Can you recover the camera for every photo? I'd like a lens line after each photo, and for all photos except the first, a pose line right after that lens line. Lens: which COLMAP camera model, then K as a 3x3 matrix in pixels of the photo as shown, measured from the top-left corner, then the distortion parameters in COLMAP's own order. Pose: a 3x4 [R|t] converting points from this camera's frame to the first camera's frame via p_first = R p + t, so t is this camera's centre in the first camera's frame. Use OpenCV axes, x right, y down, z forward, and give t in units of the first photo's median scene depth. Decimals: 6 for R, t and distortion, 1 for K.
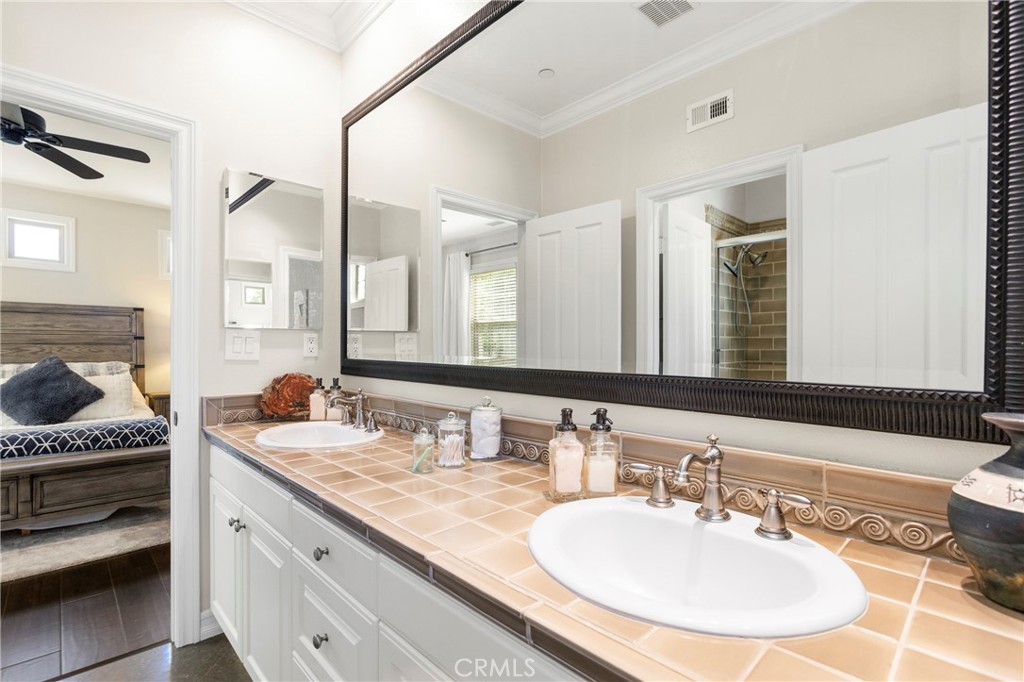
lens RADIAL K [[466.2, 0, 512.0], [0, 466.2, 341.0], [0, 0, 1]] dist [-0.015114, 0.000259]
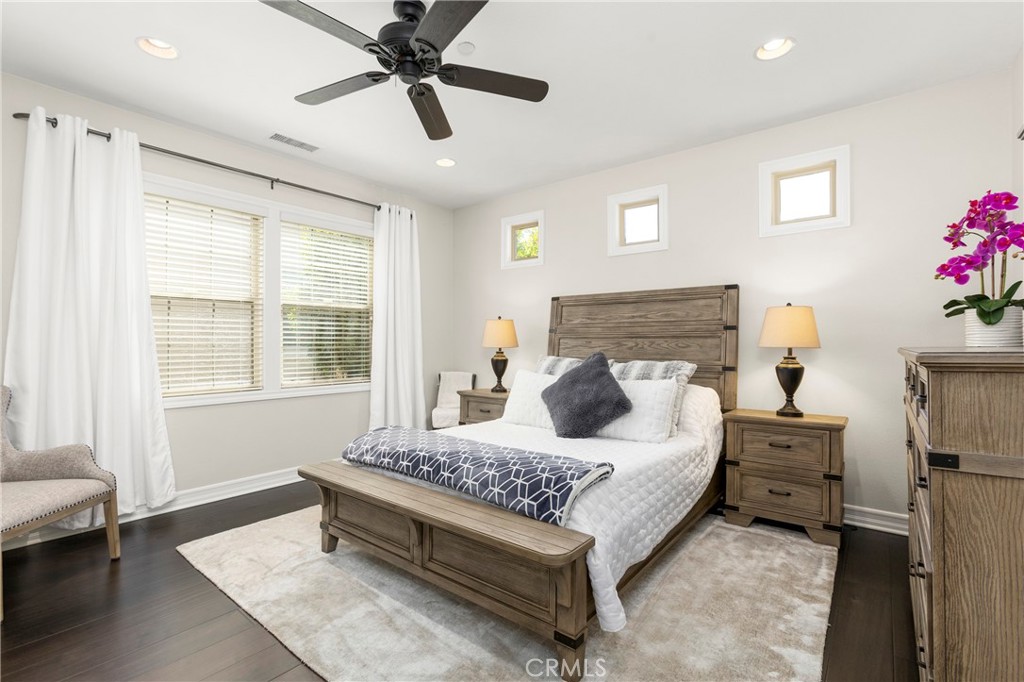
lens RADIAL K [[466.2, 0, 512.0], [0, 466.2, 341.0], [0, 0, 1]] dist [-0.015114, 0.000259]
pose [[0.120635, -0.004099, -0.992689, -0.166397], [0.014429, 0.999893, -0.002375, 0.010791], [0.992592, -0.014037, 0.120681, 0.631340]]
